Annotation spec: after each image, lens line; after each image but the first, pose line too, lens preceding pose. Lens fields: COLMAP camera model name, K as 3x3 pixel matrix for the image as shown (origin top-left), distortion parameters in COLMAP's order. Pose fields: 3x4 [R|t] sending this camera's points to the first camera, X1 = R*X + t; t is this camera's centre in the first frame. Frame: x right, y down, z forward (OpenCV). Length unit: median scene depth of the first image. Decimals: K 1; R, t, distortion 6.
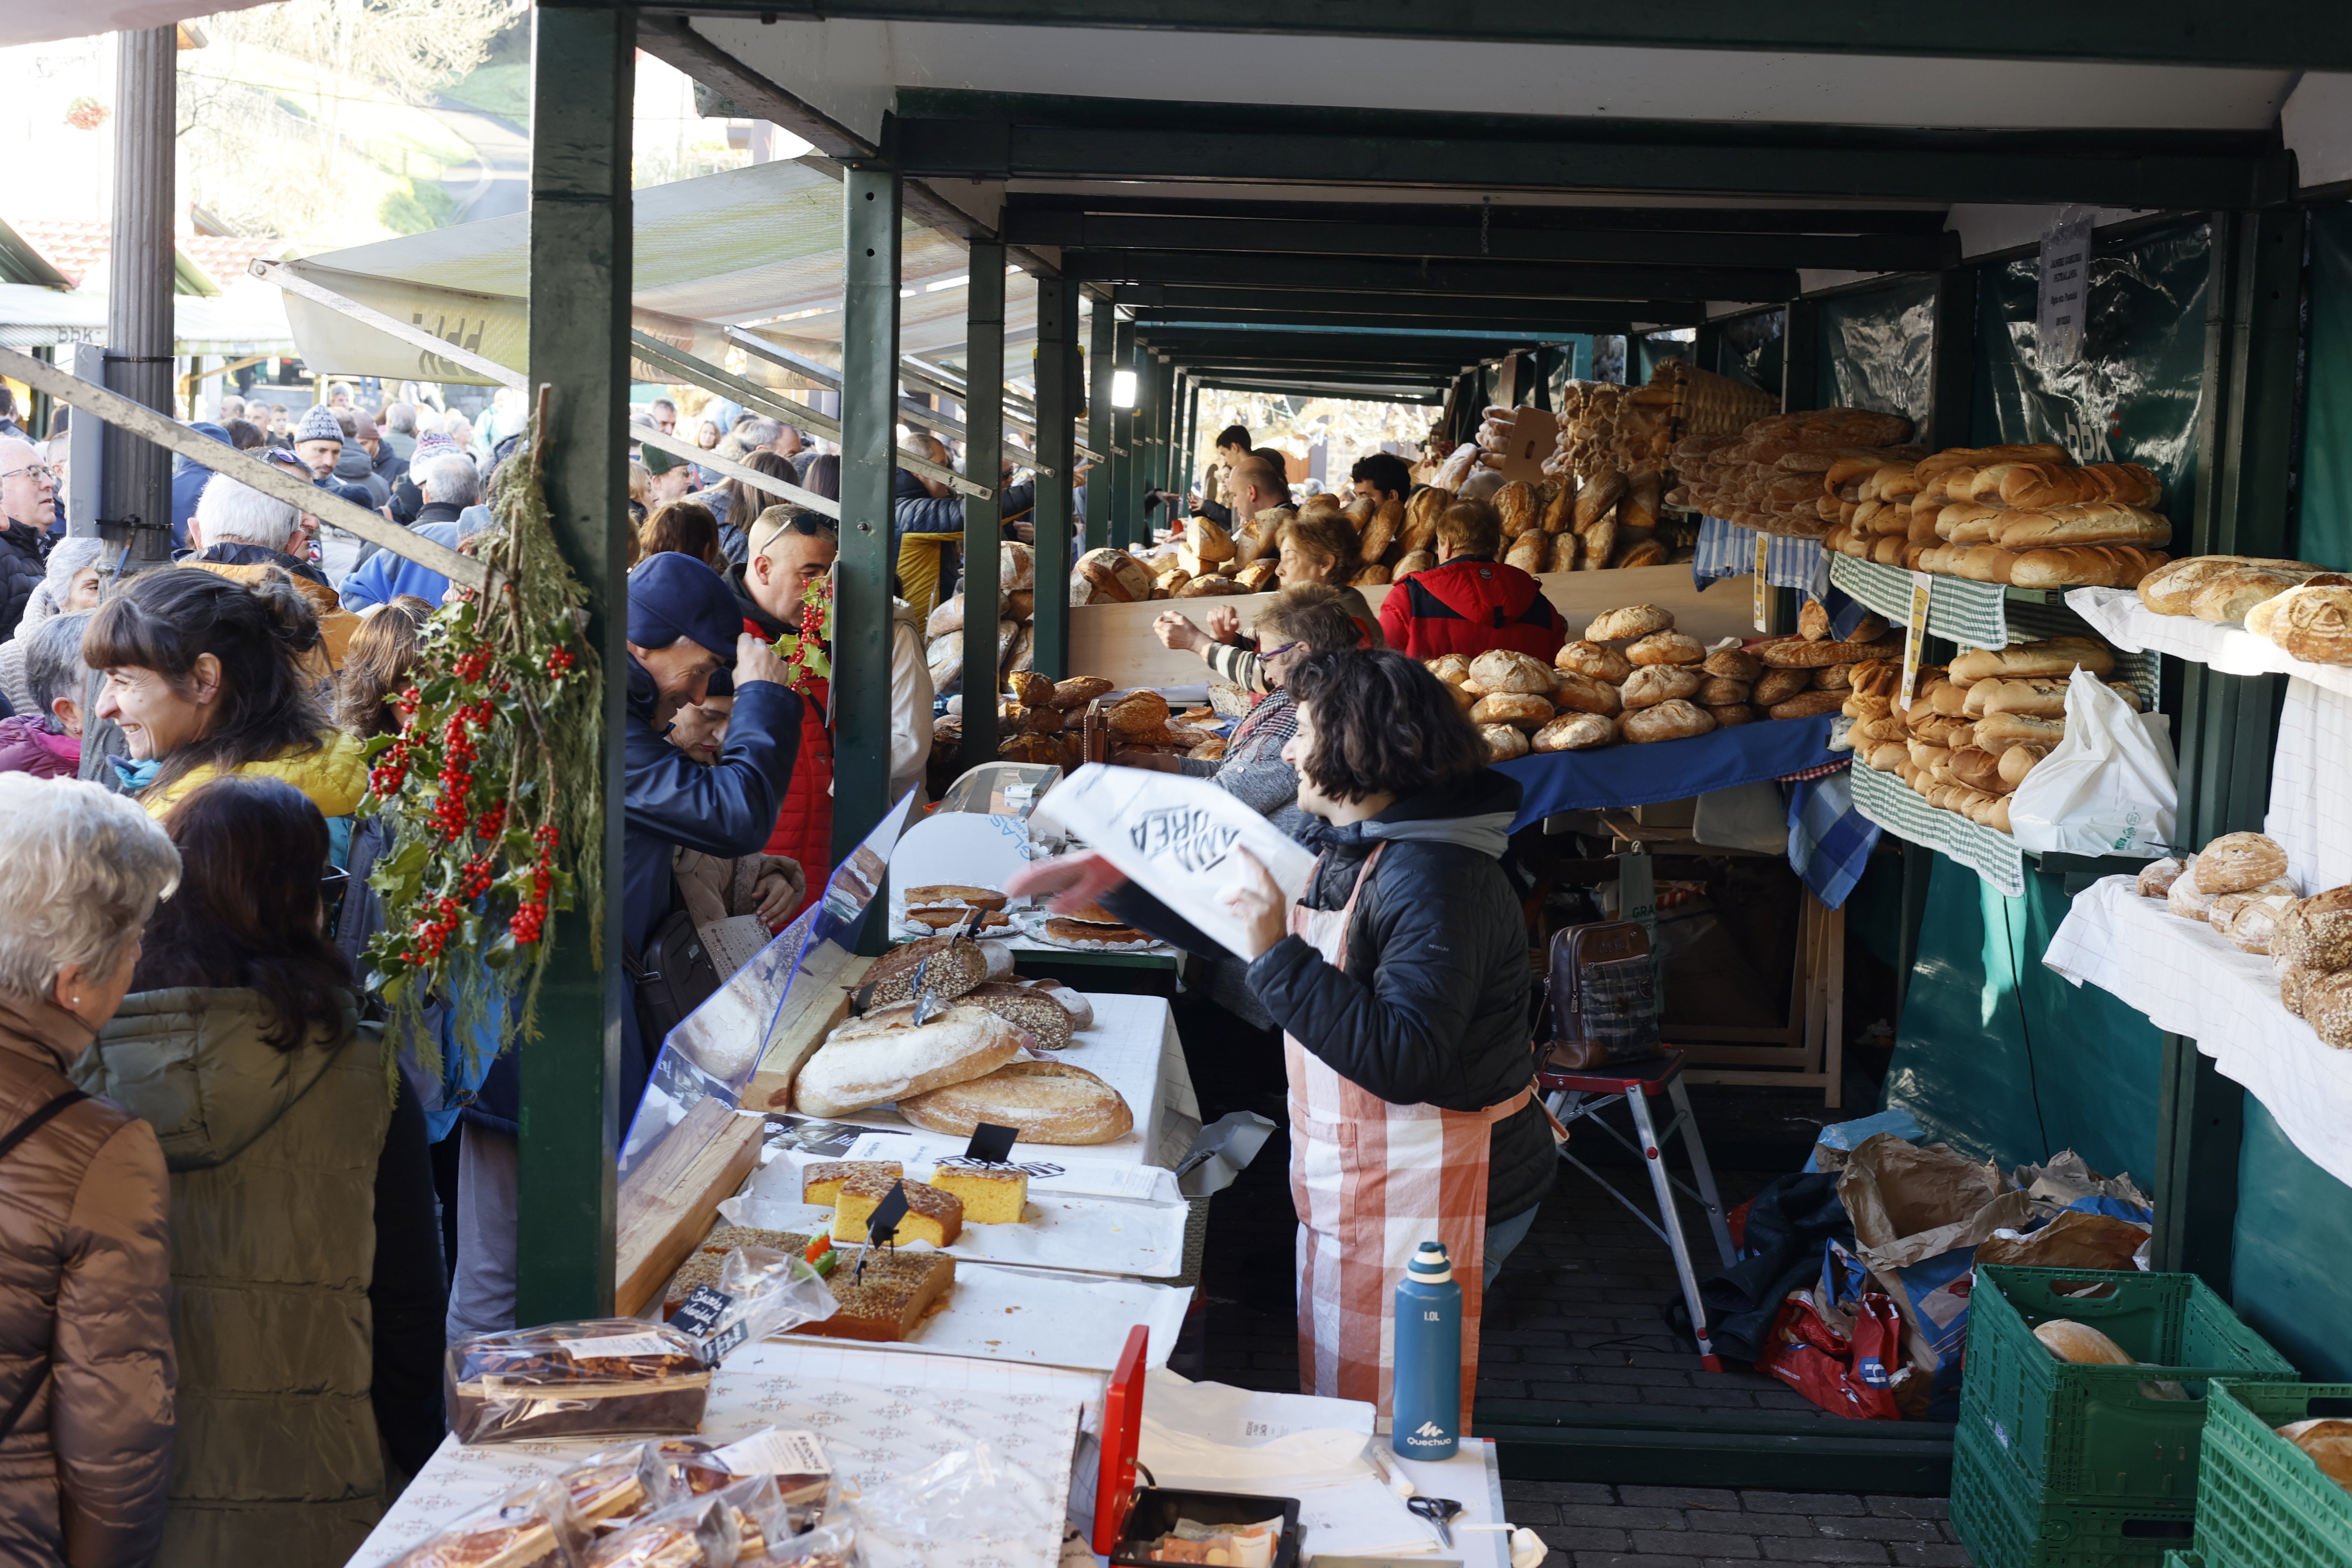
lens RADIAL K [[3348.2, 0, 1143.3], [0, 3348.2, 780.7], [0, 0, 1]] dist [0.079526, -0.383423]
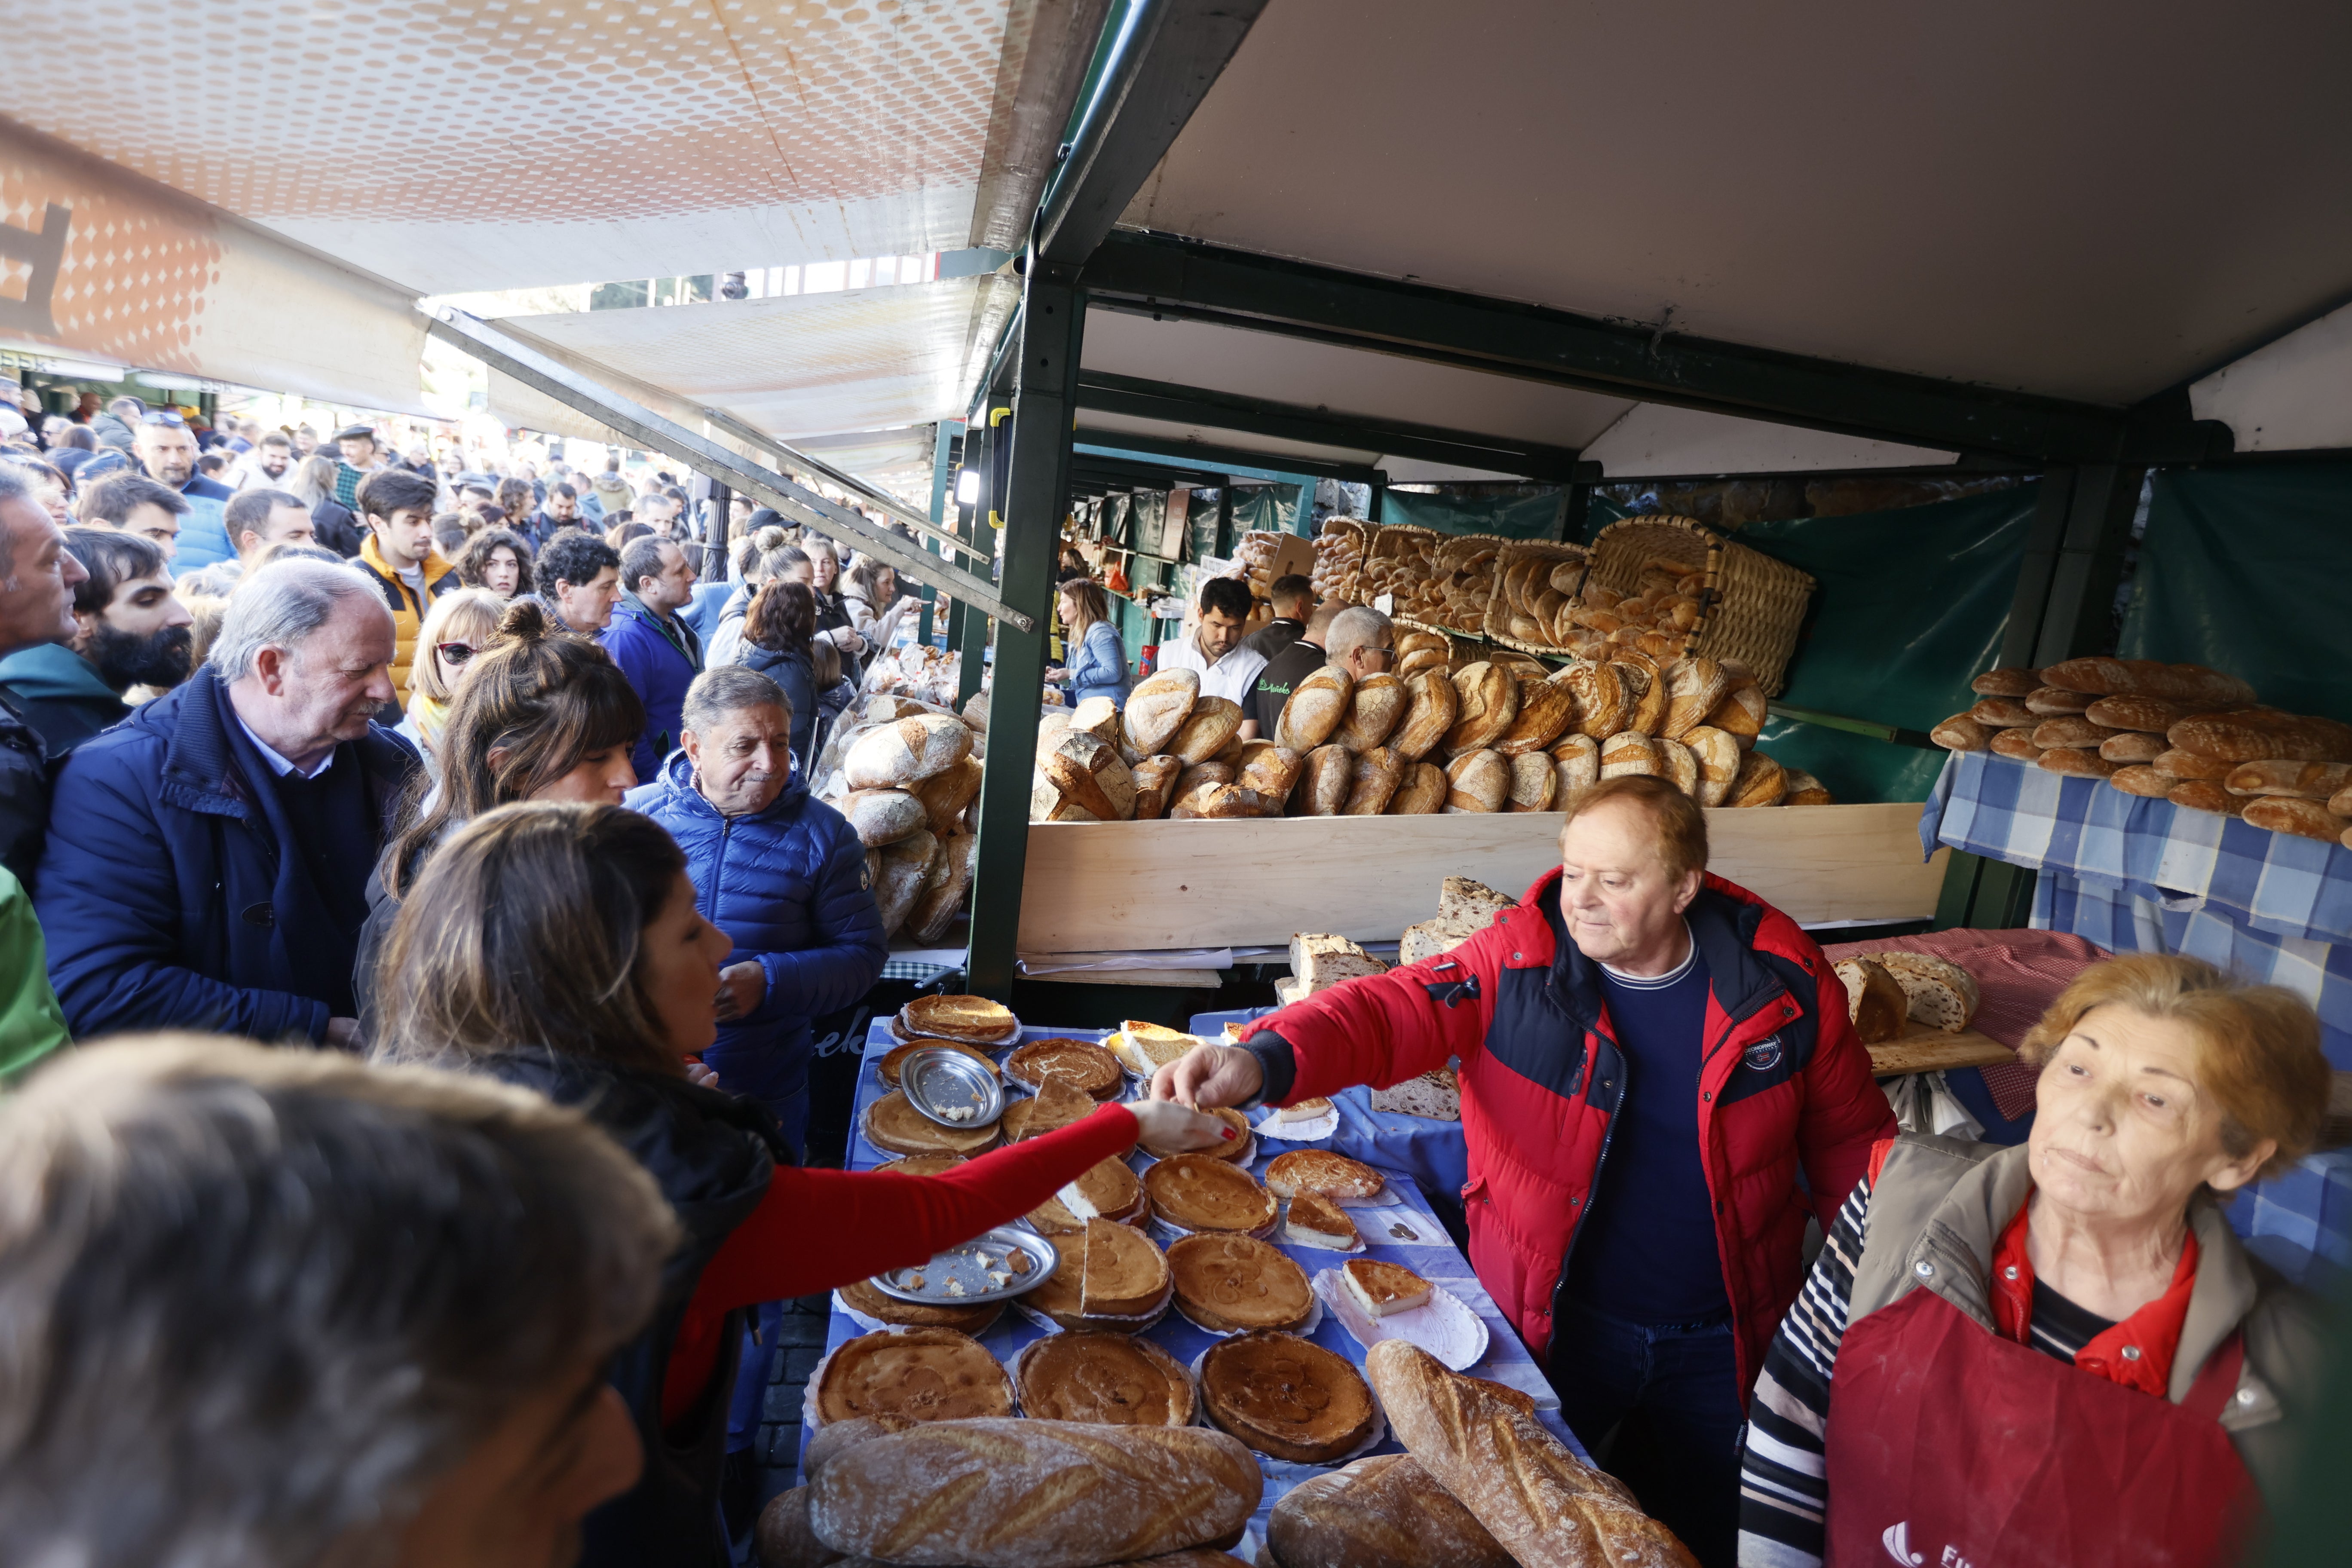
lens RADIAL K [[1344.5, 0, 1176.0], [0, 1344.5, 784.0], [0, 0, 1]] dist [-0.054916, 0.028655]
pose [[0.972270, 0.046741, 0.229143, -0.082899], [-0.066696, 0.994551, 0.080127, -0.128816], [-0.224149, -0.093188, 0.970089, 1.163481]]
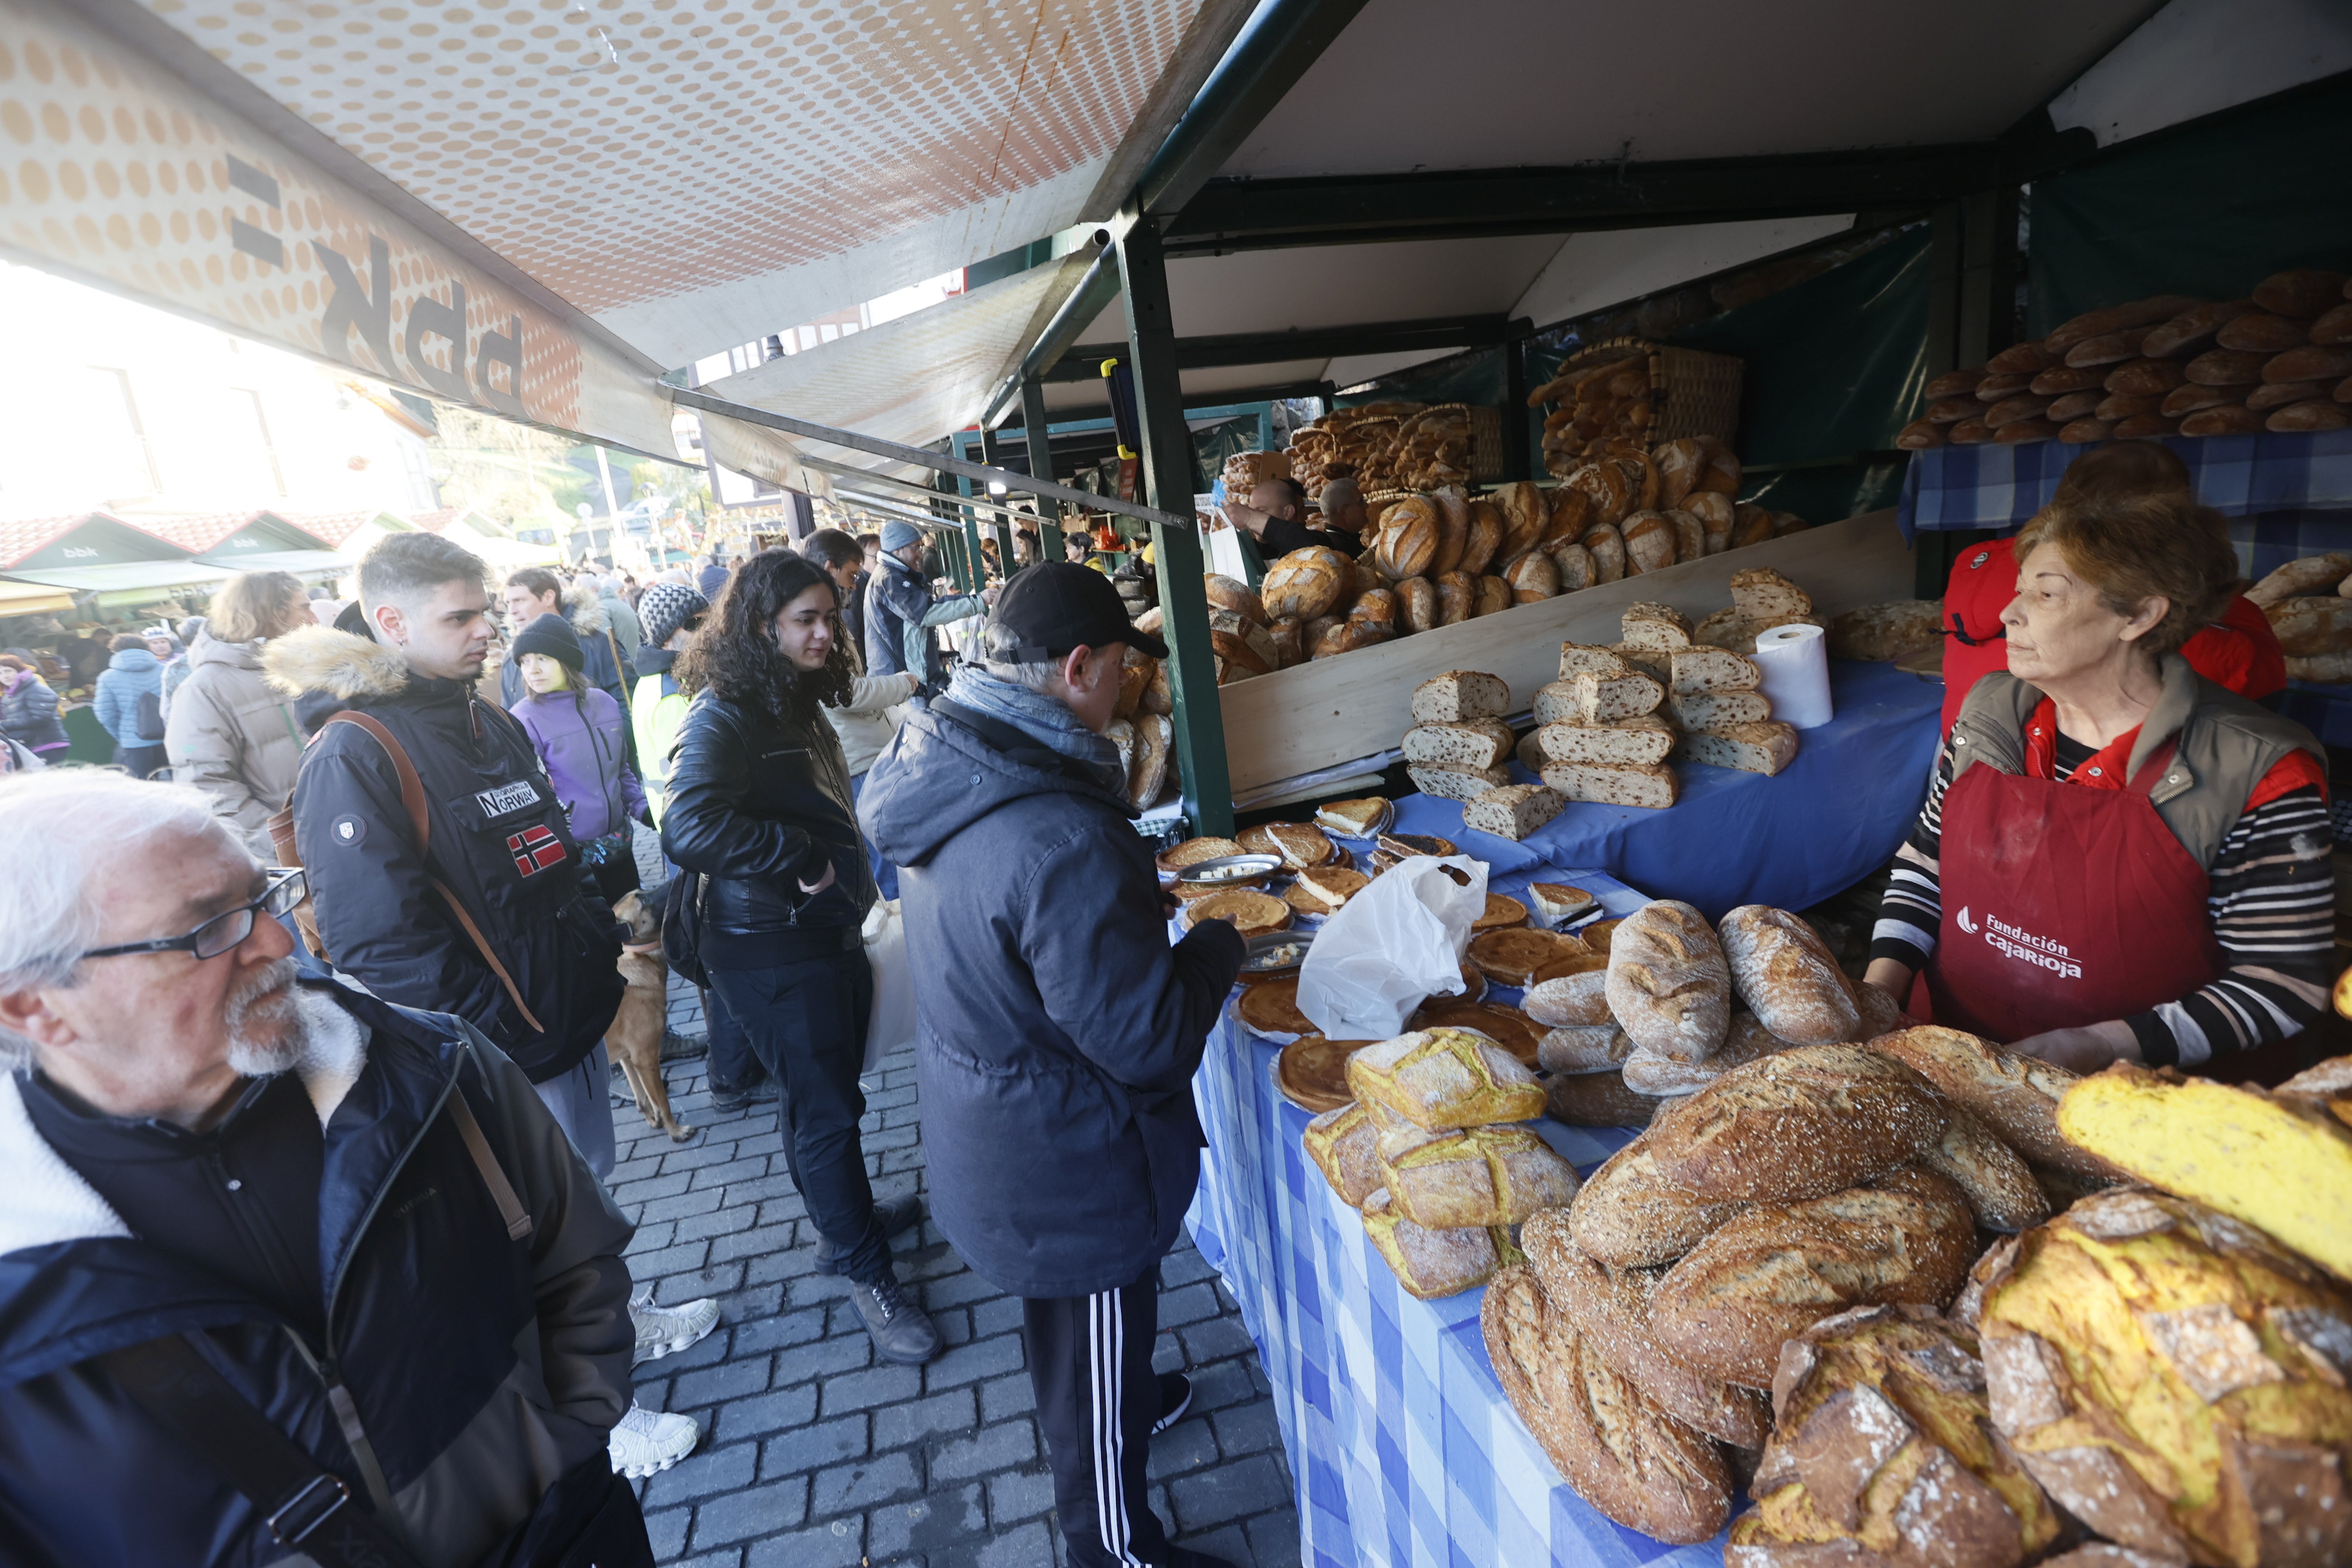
lens RADIAL K [[1130.5, 0, 1156.7], [0, 1130.5, 793.9], [0, 0, 1]] dist [-0.056645, 0.015768]
pose [[0.955074, -0.209419, 0.209707, -0.146205], [0.180784, 0.972371, 0.147685, -0.109816], [-0.234841, -0.103139, 0.966547, 1.159052]]
